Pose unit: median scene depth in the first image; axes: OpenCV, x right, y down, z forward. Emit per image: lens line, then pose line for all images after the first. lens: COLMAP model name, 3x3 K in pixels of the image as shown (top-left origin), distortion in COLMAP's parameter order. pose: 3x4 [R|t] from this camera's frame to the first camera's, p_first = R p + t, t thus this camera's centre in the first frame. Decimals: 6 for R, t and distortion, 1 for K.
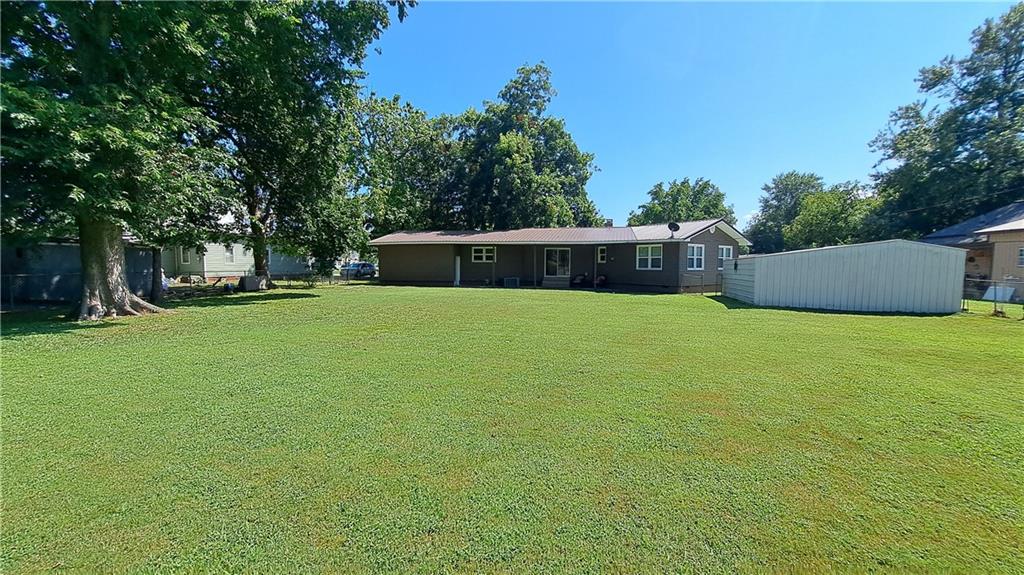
lens RADIAL K [[404.8, 0, 508.6], [0, 404.8, 288.8], [0, 0, 1]] dist [-0.022295, 0.000066]
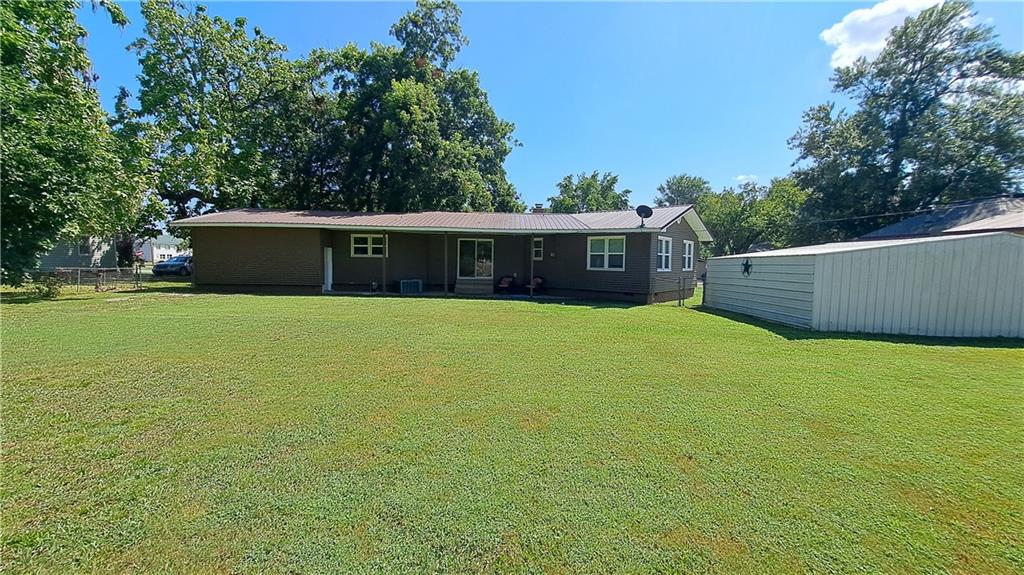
lens RADIAL K [[404.8, 0, 508.6], [0, 404.8, 288.8], [0, 0, 1]] dist [-0.022295, 0.000066]
pose [[0.966156, -0.005015, 0.257910, -0.007777], [0.002650, 0.999951, 0.009519, -0.015286], [-0.257945, -0.008513, 0.966122, 0.241444]]
